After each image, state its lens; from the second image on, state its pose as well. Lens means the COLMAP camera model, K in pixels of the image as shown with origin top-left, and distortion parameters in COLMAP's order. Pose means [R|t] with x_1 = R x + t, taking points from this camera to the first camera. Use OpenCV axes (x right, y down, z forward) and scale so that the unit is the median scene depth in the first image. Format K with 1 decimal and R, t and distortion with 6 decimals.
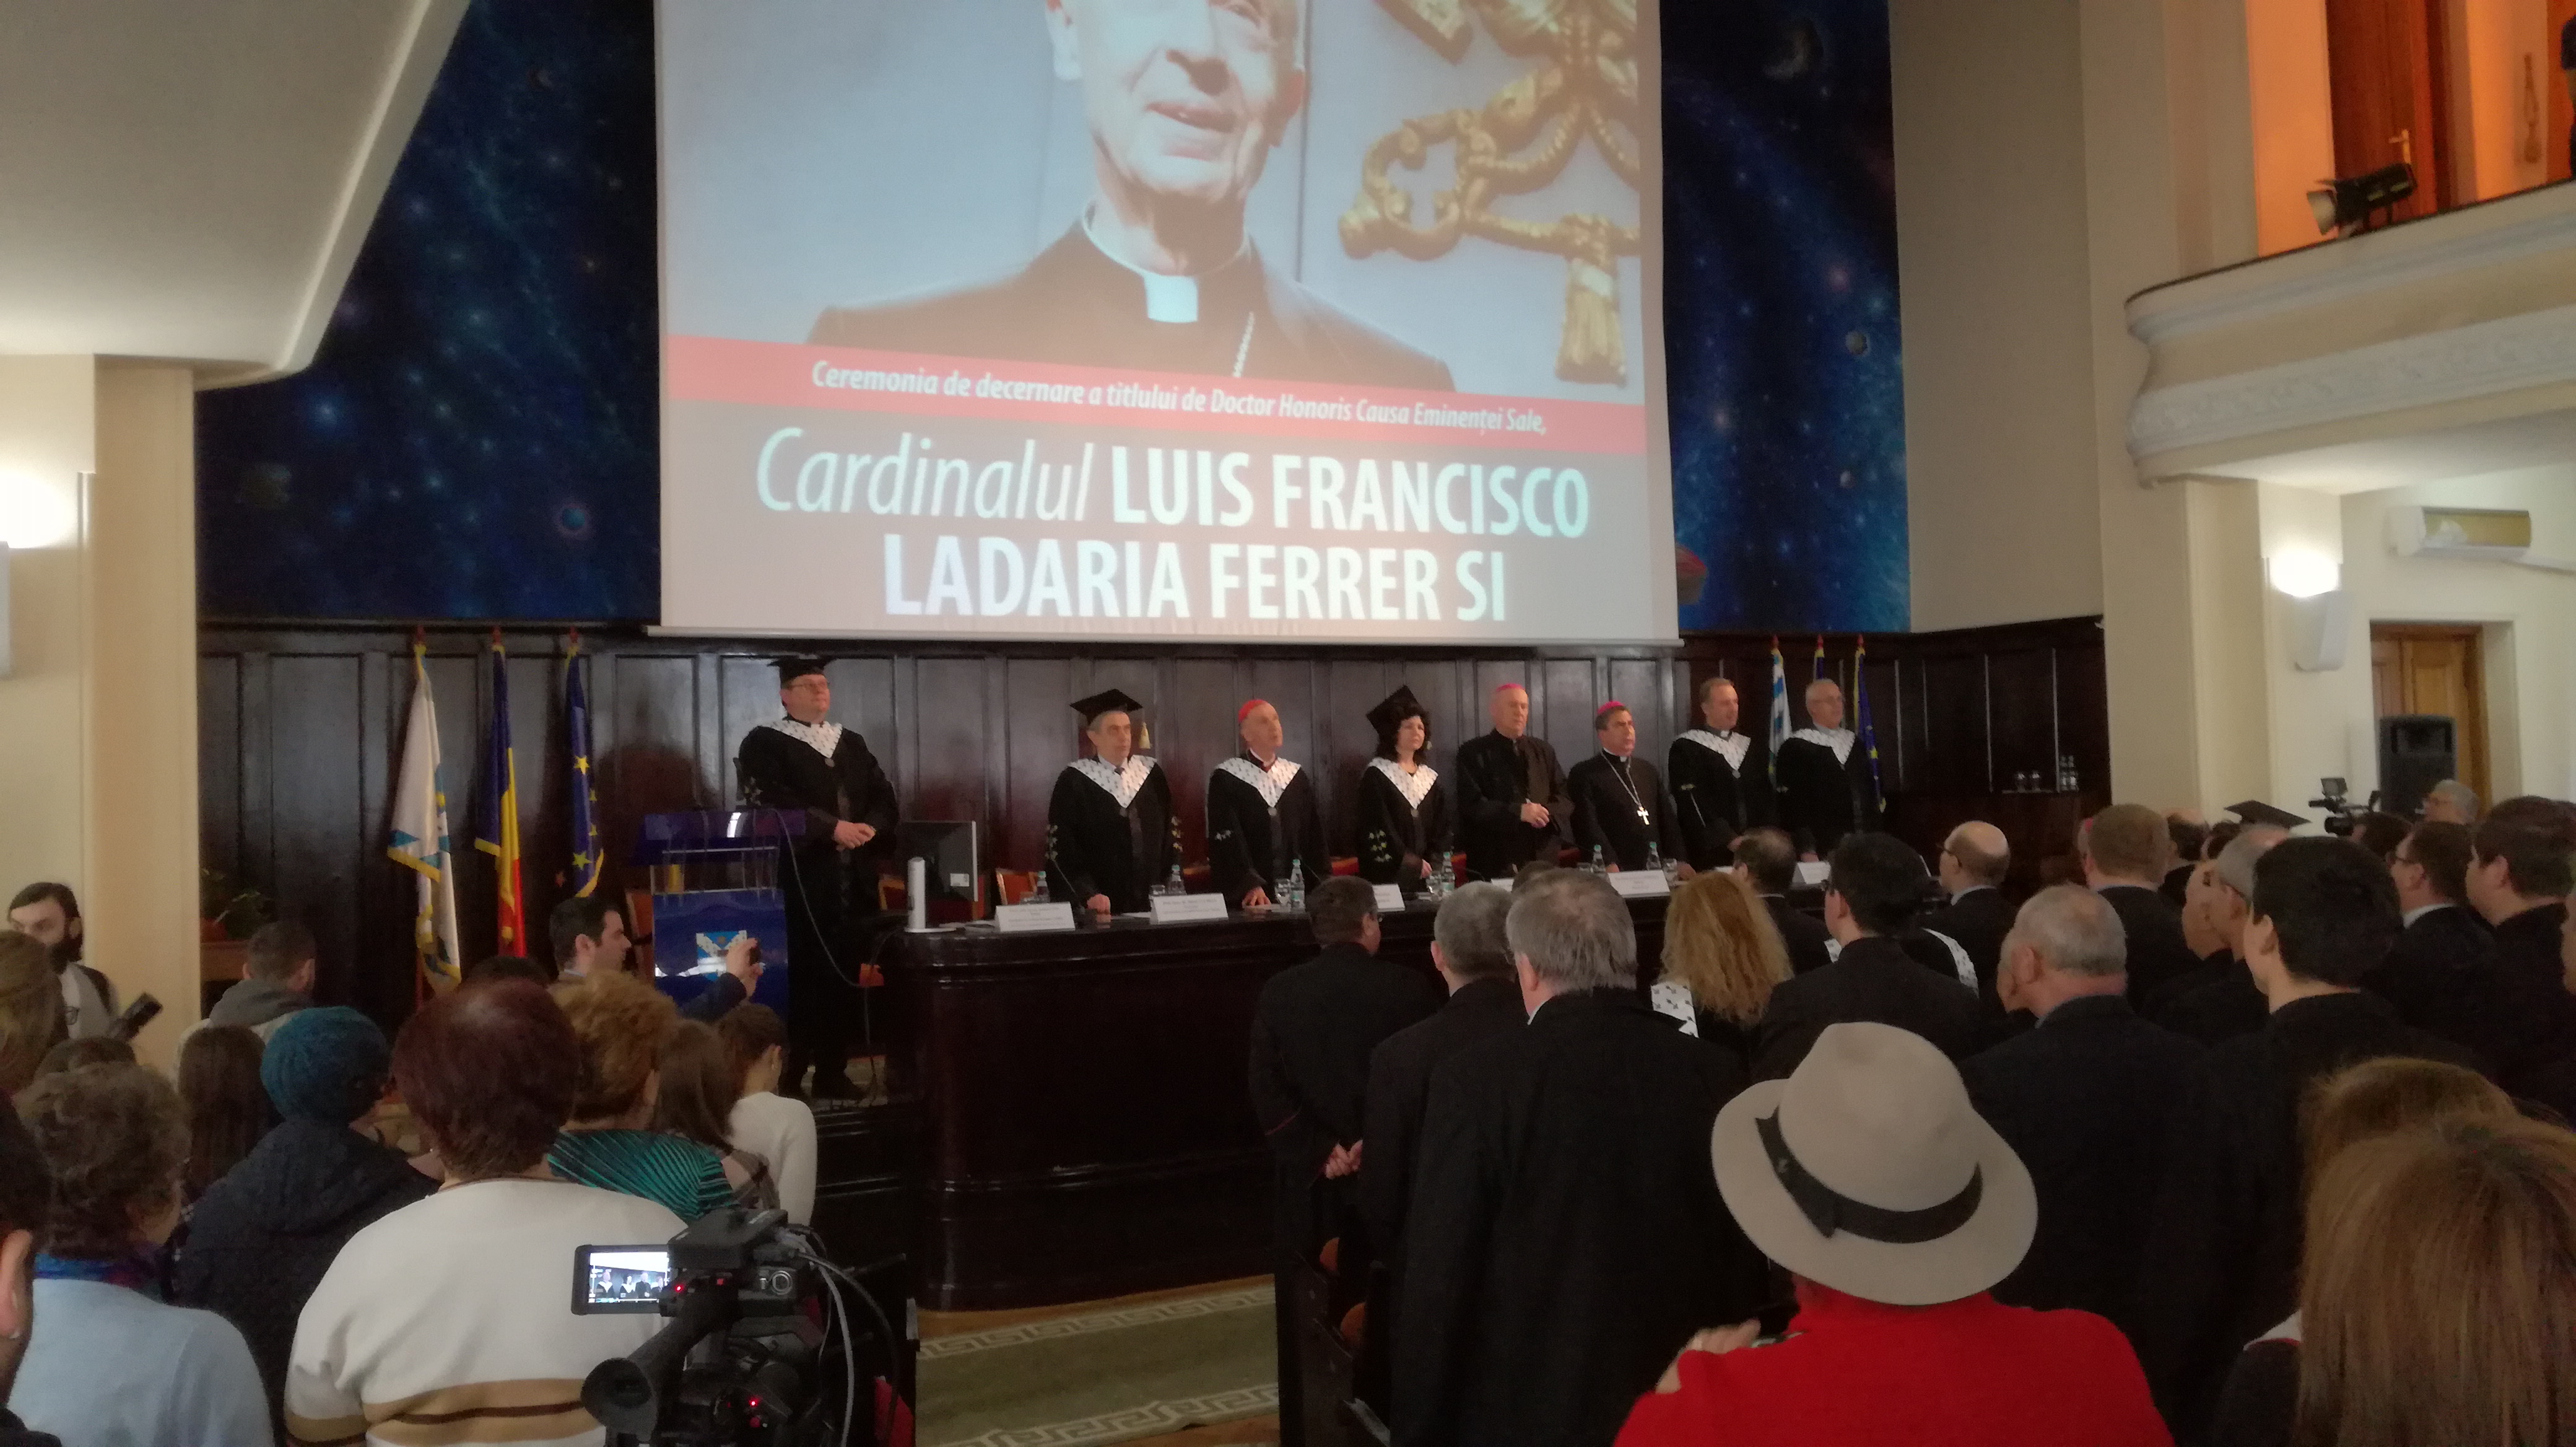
lens RADIAL K [[2054.8, 0, 1326.5], [0, 2054.8, 710.7], [0, 0, 1]] dist [0.120515, -0.236414]
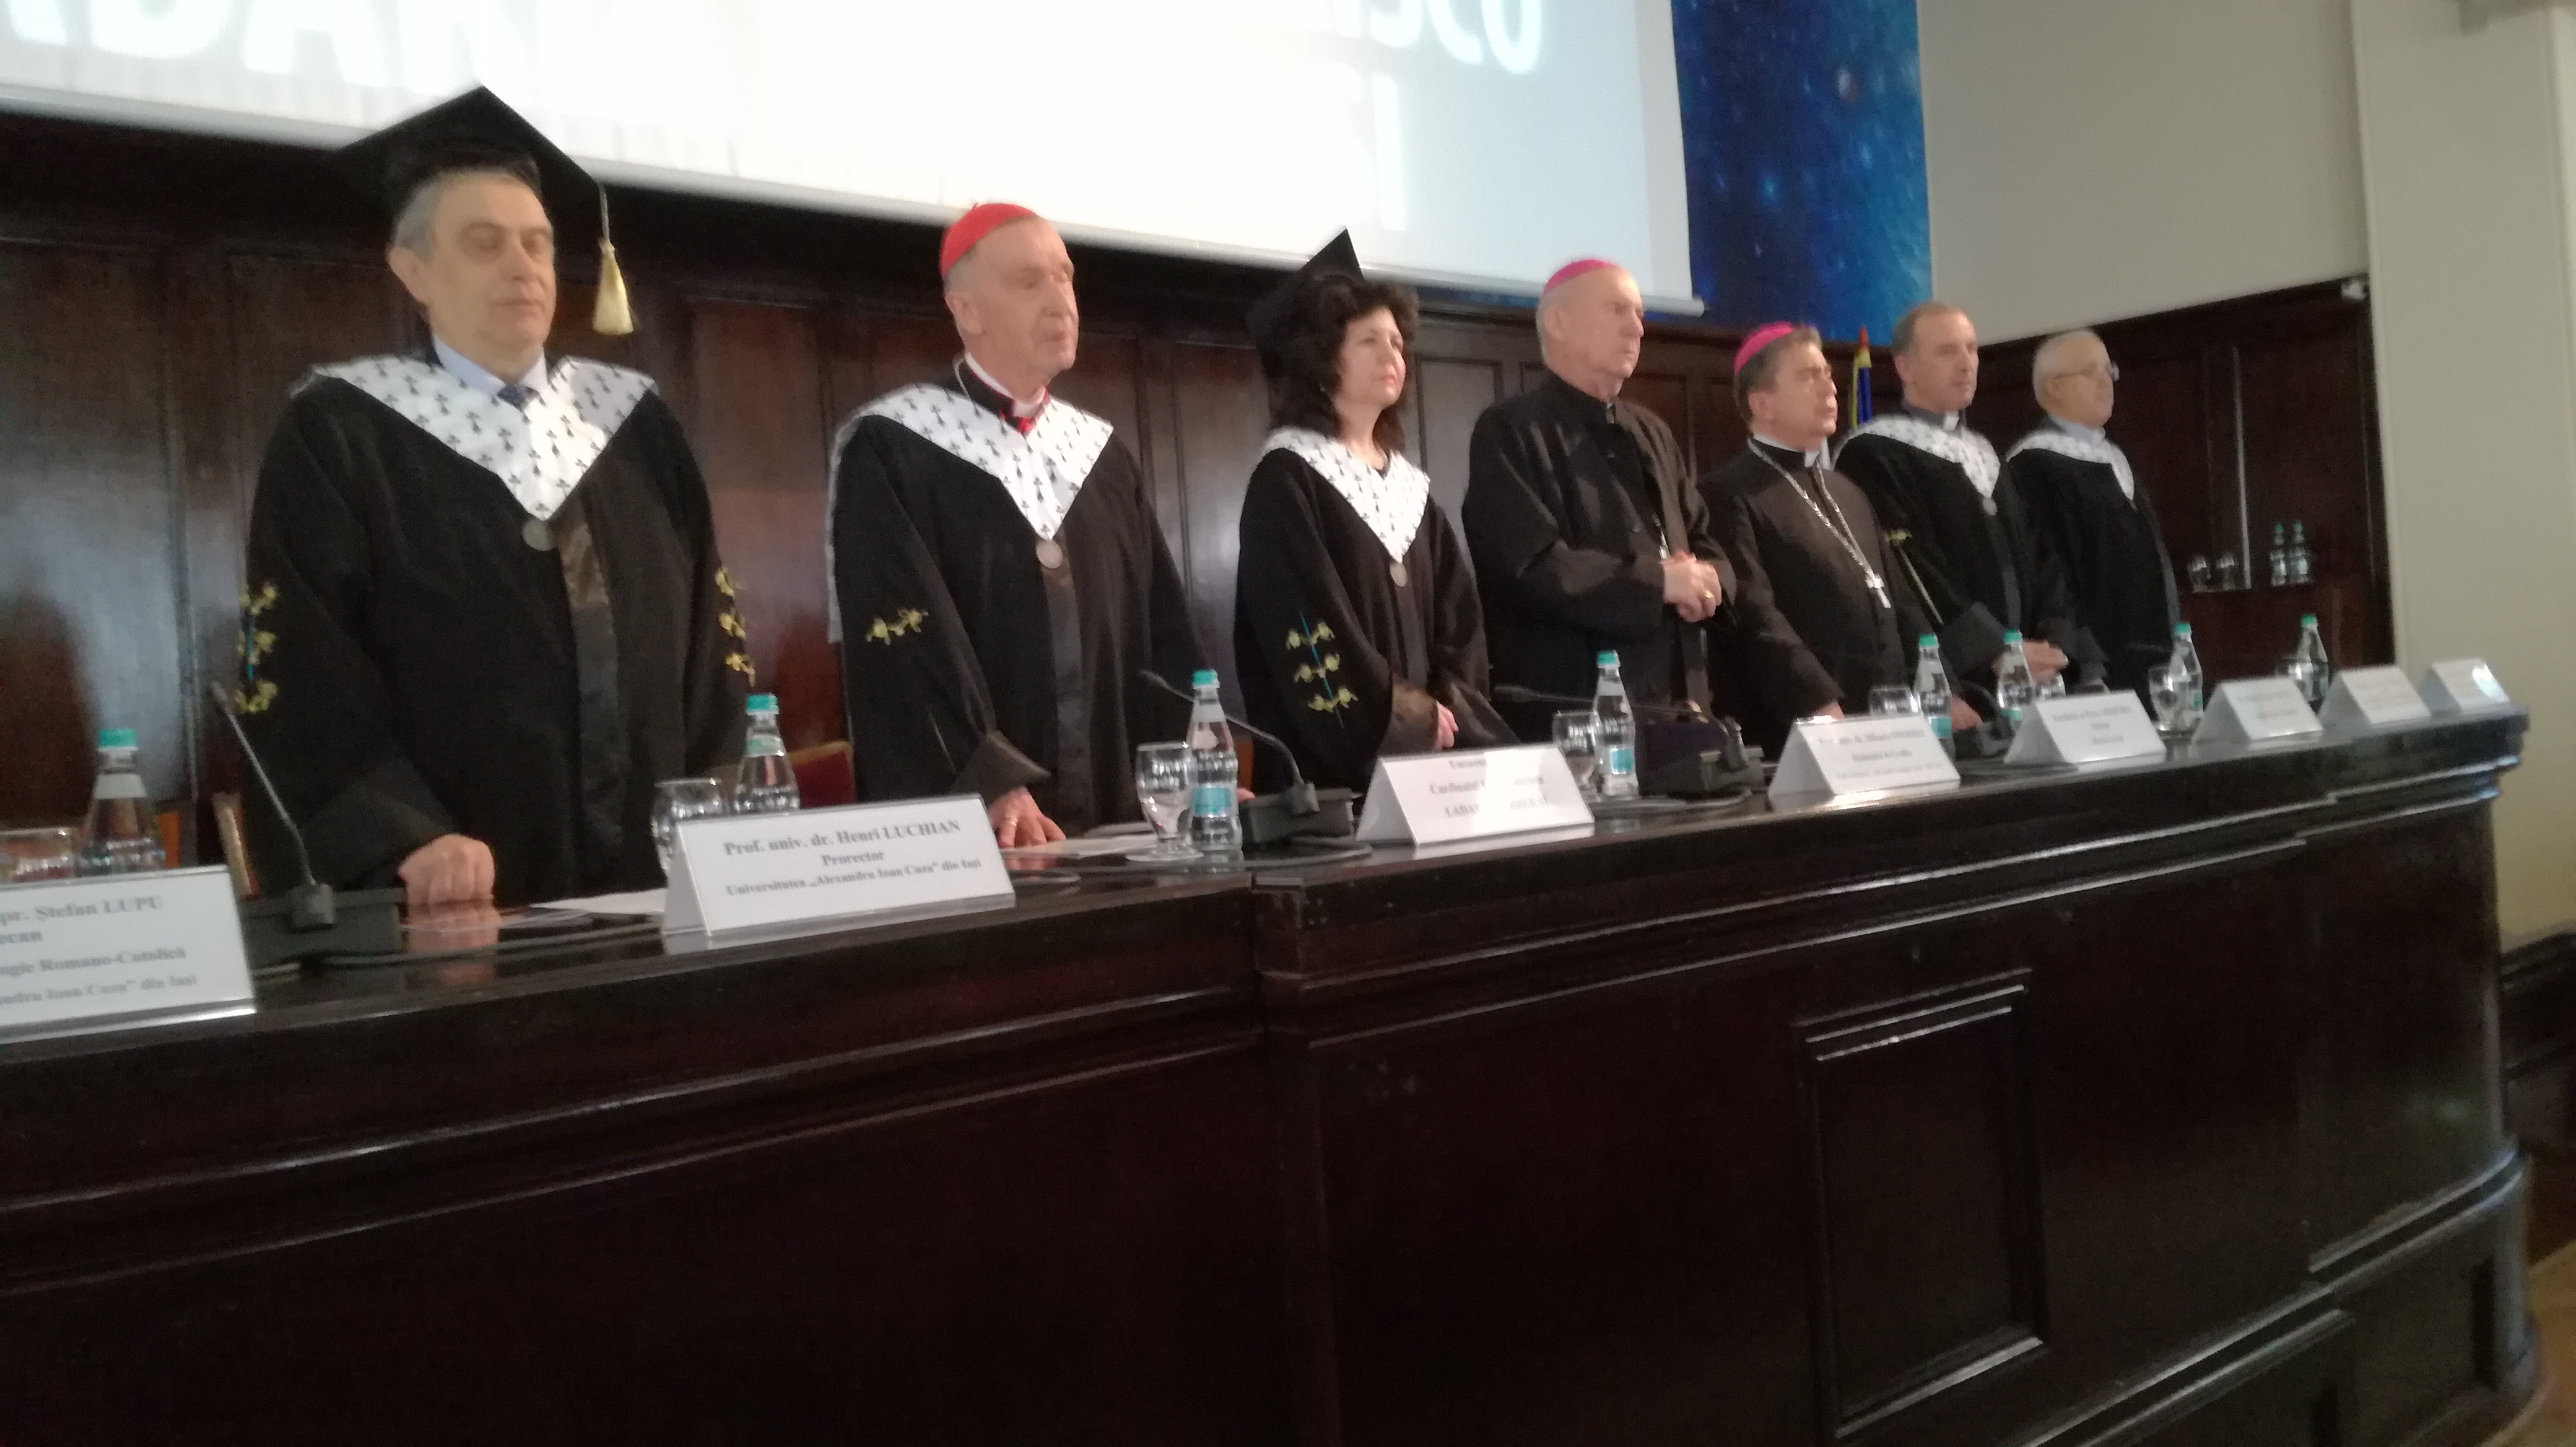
lens RADIAL K [[2176.1, 0, 1298.5], [0, 2176.1, 724.5], [0, 0, 1]] dist [0.002572, 0.004258]
pose [[0.977139, -0.041818, 0.208449, -0.048729], [0.034574, 0.998669, 0.038279, 0.053391], [-0.209772, -0.030197, 0.977284, 0.553494]]
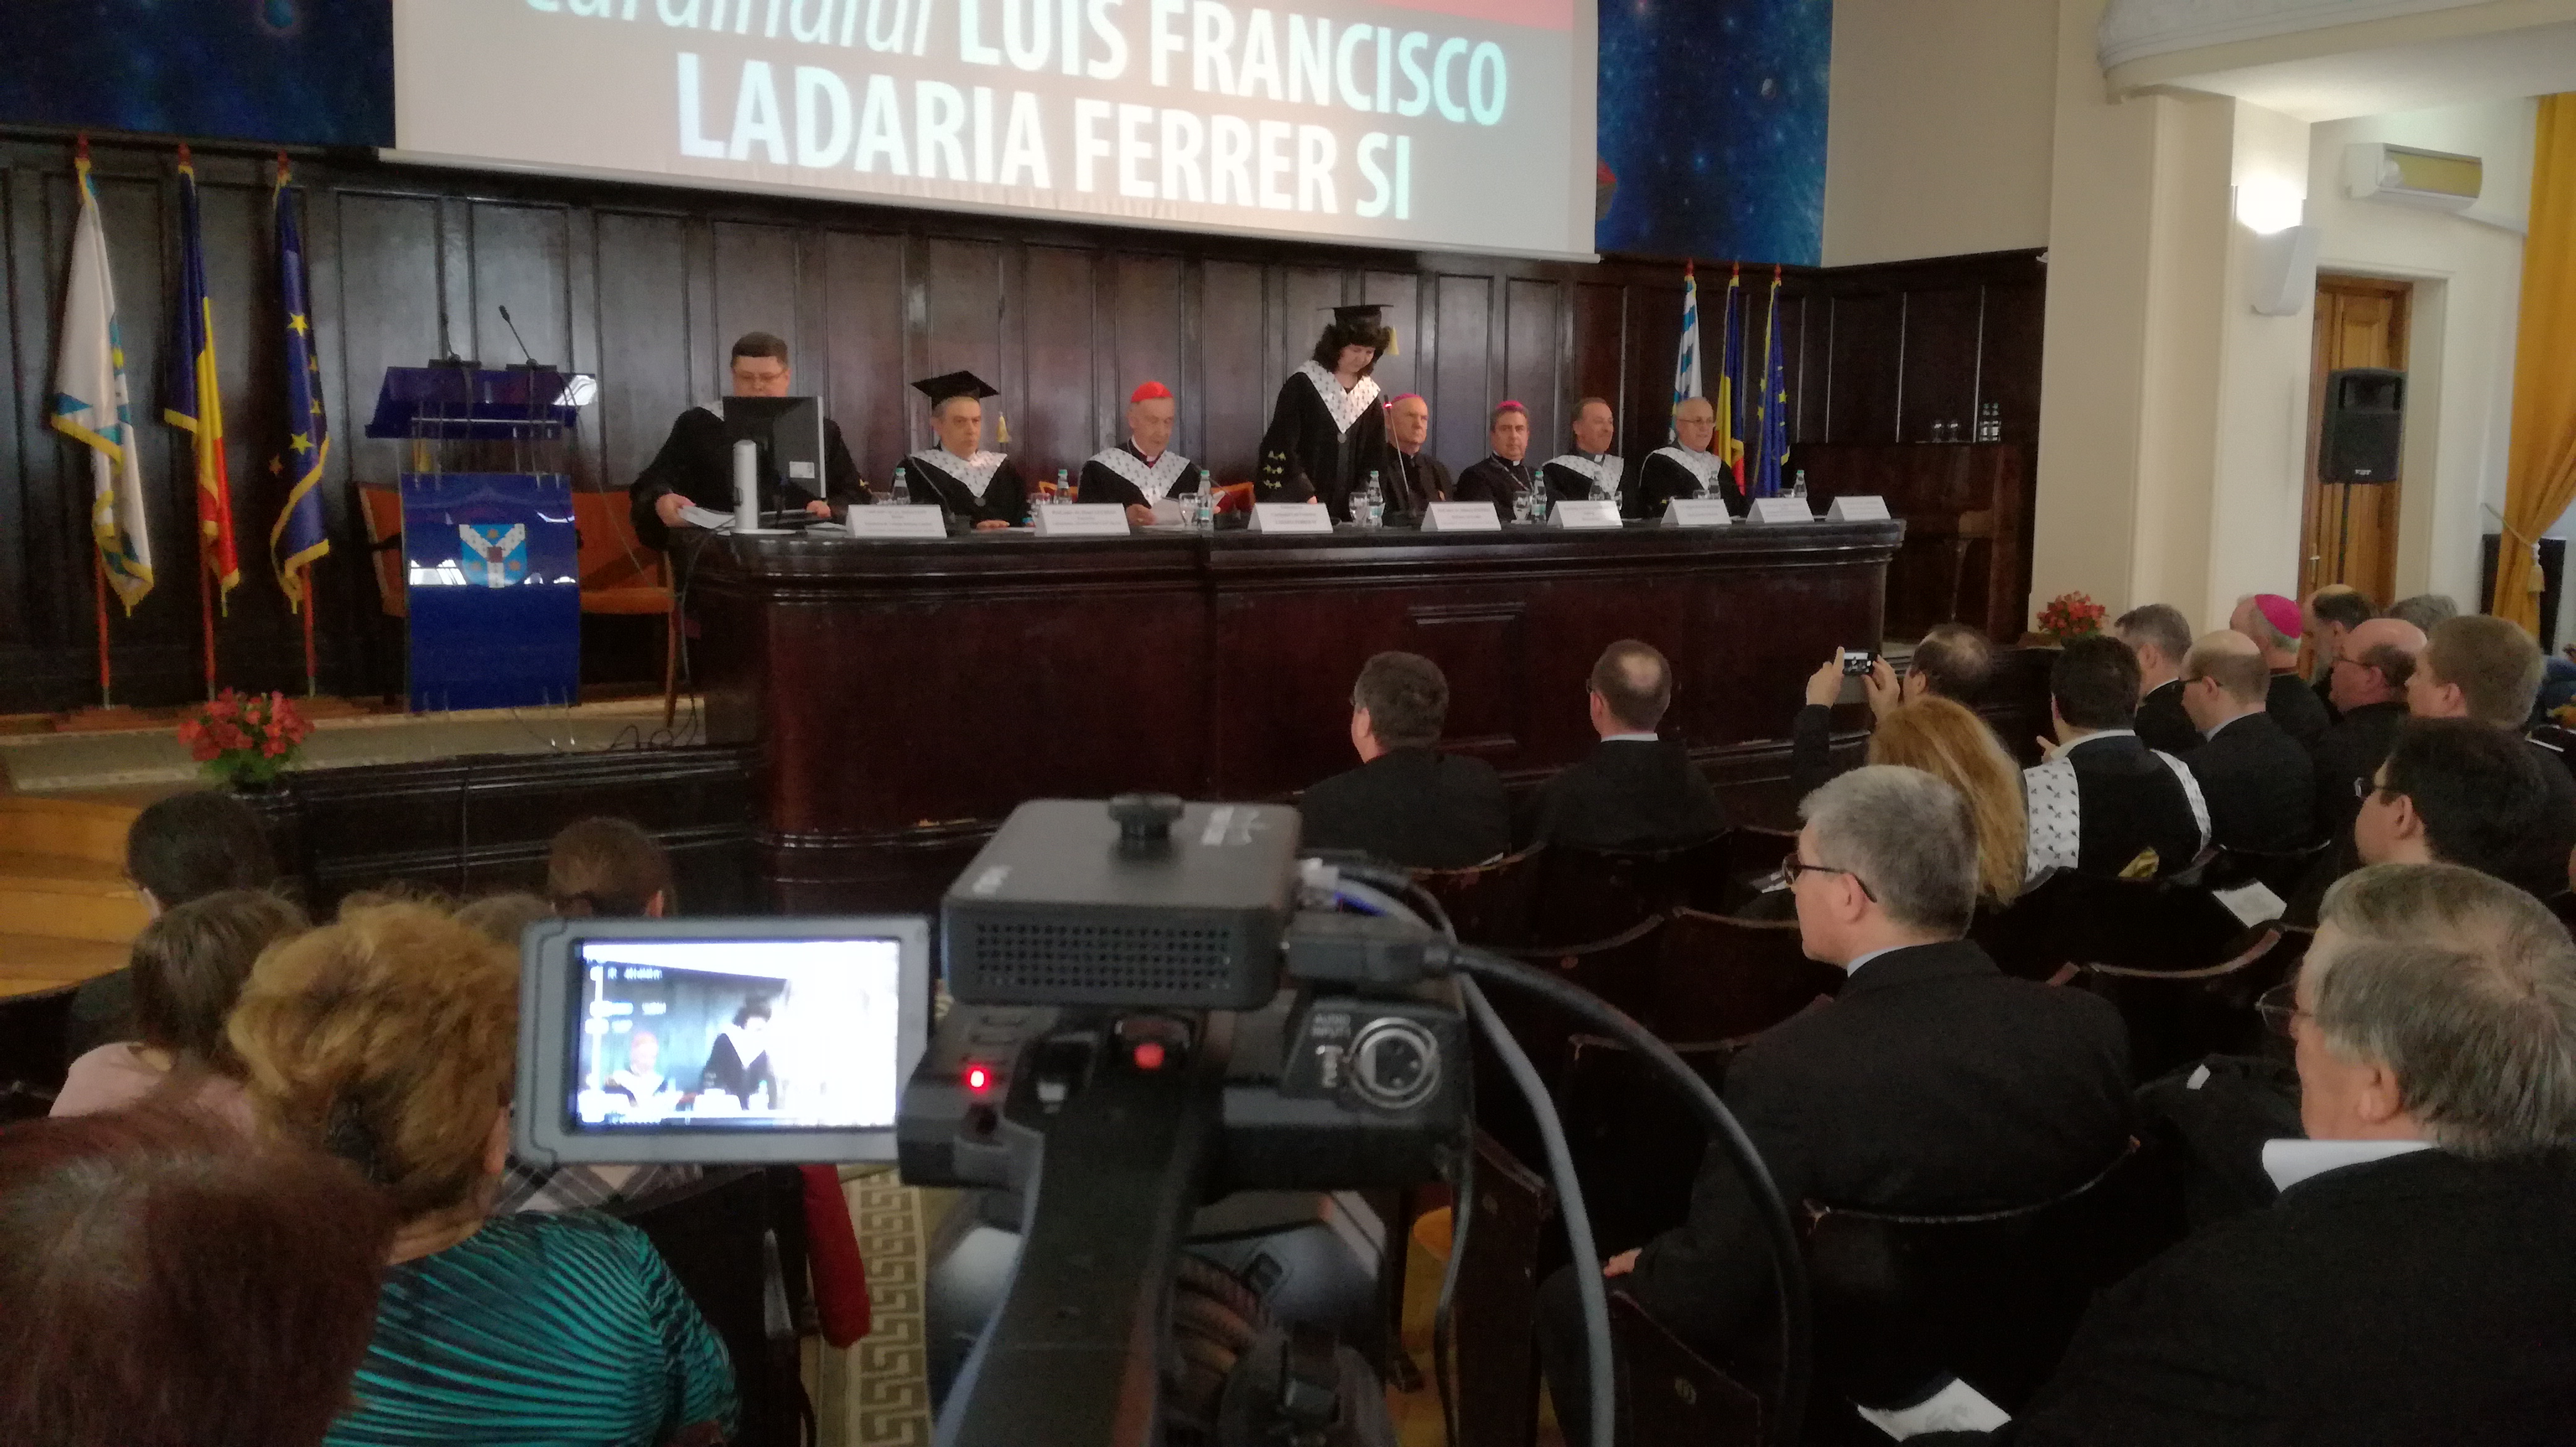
lens RADIAL K [[2054.8, 0, 1326.5], [0, 2054.8, 710.7], [0, 0, 1]] dist [0.120515, -0.236414]
pose [[0.993627, 0.019988, 0.110928, -0.043244], [-0.037073, 0.987349, 0.154168, 0.029641], [-0.106444, -0.157298, 0.981798, 0.124338]]
